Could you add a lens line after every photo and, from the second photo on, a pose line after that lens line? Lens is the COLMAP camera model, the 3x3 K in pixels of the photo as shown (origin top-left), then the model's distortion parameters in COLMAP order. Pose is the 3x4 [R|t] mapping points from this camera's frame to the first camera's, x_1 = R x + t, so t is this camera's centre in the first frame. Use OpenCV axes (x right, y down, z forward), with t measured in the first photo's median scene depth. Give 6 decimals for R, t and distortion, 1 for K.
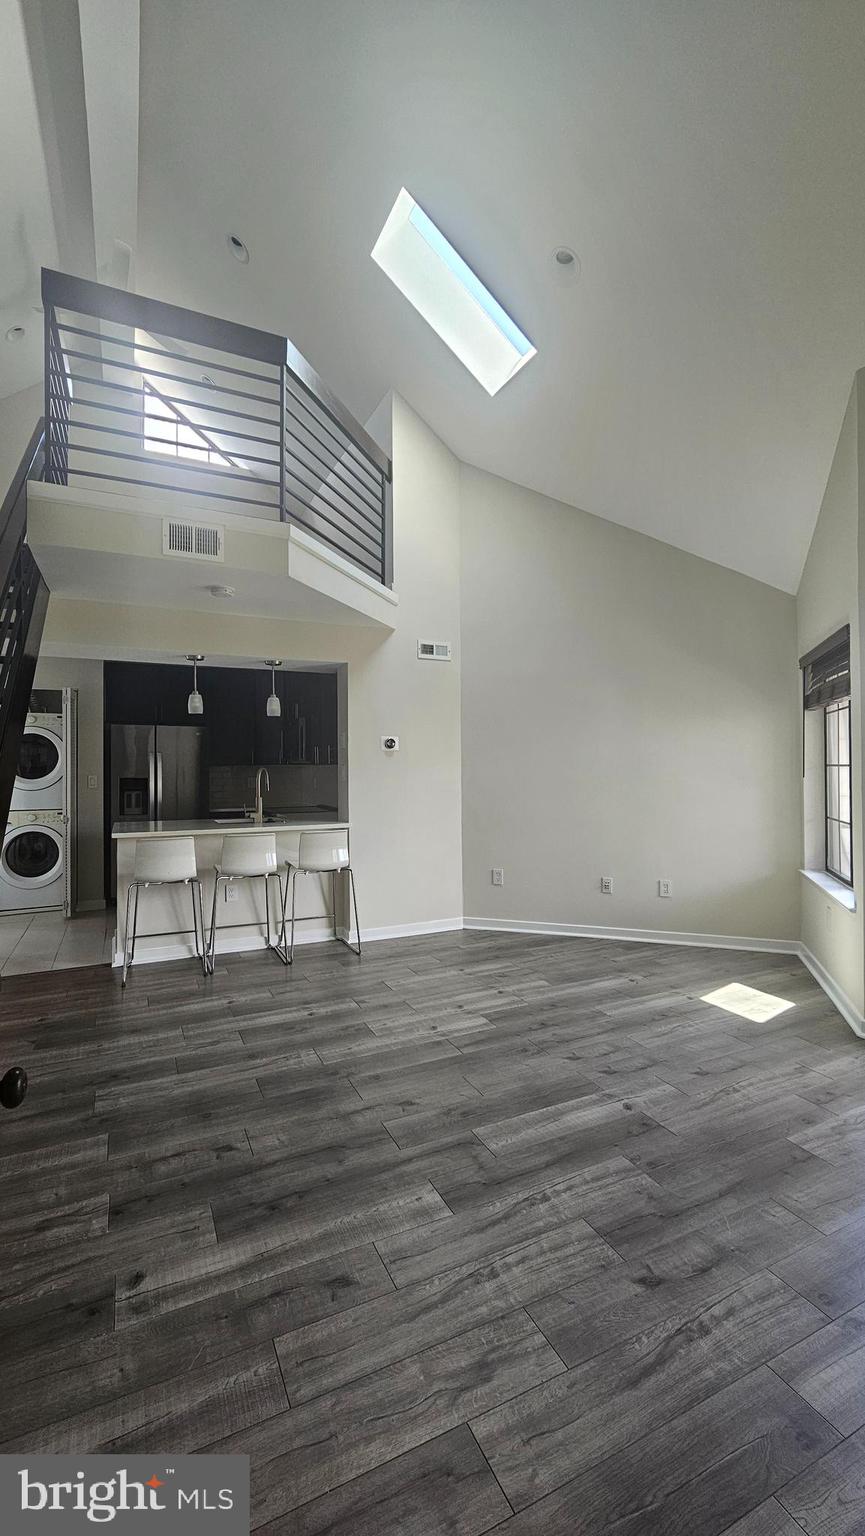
lens RADIAL K [[632.6, 0, 427.2], [0, 632.6, 761.4], [0, 0, 1]] dist [-0.003371, 0.000269]
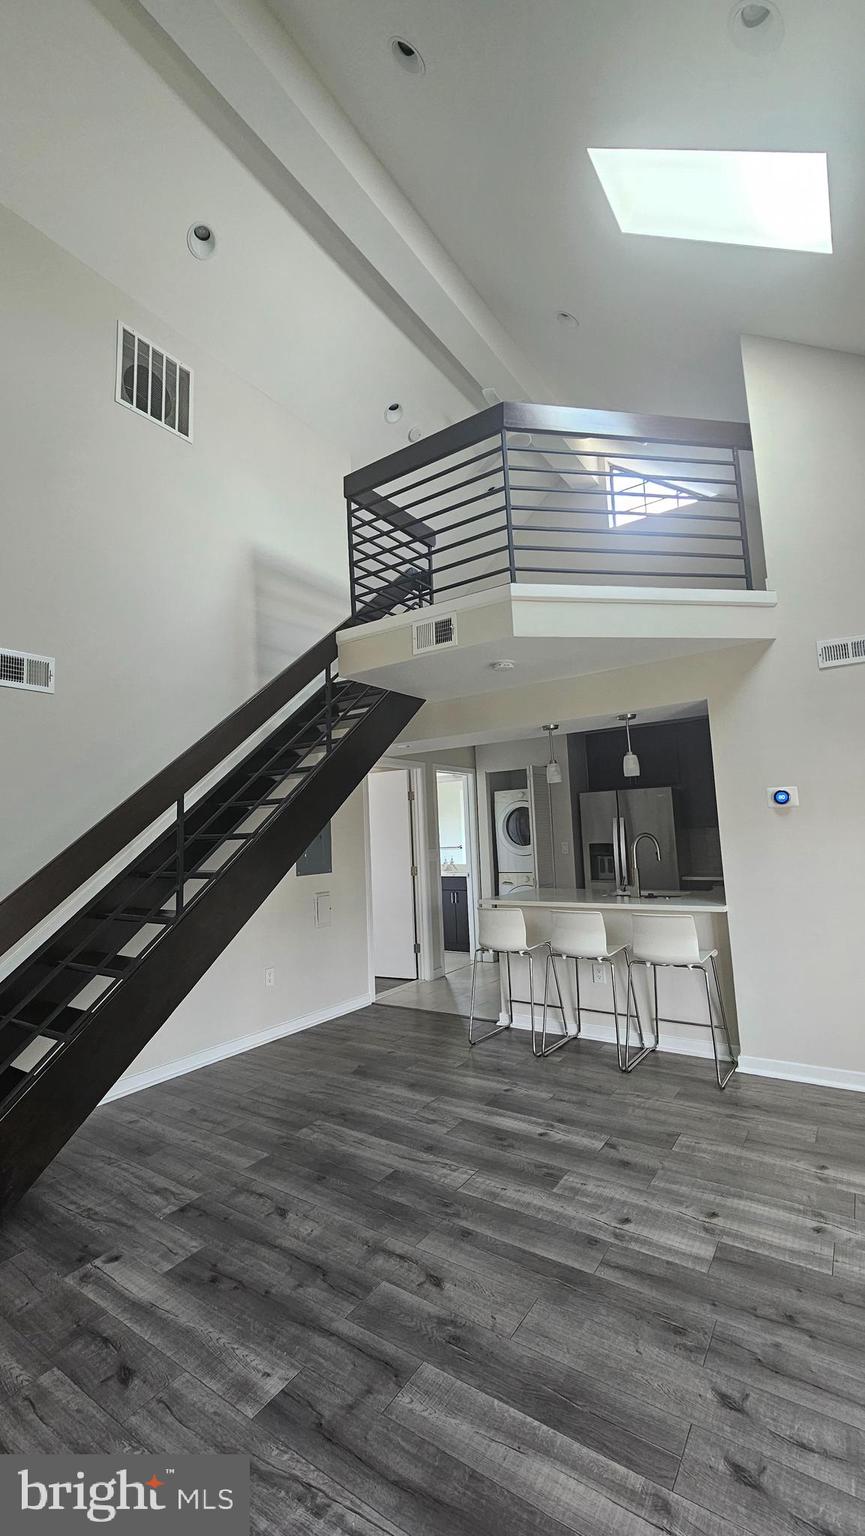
lens RADIAL K [[632.6, 0, 427.2], [0, 632.6, 761.4], [0, 0, 1]] dist [-0.003371, 0.000269]
pose [[0.493341, -0.116040, -0.862061, 0.561100], [0.043292, 0.993109, -0.108905, -0.012077], [0.868758, 0.016407, 0.494965, 0.464436]]
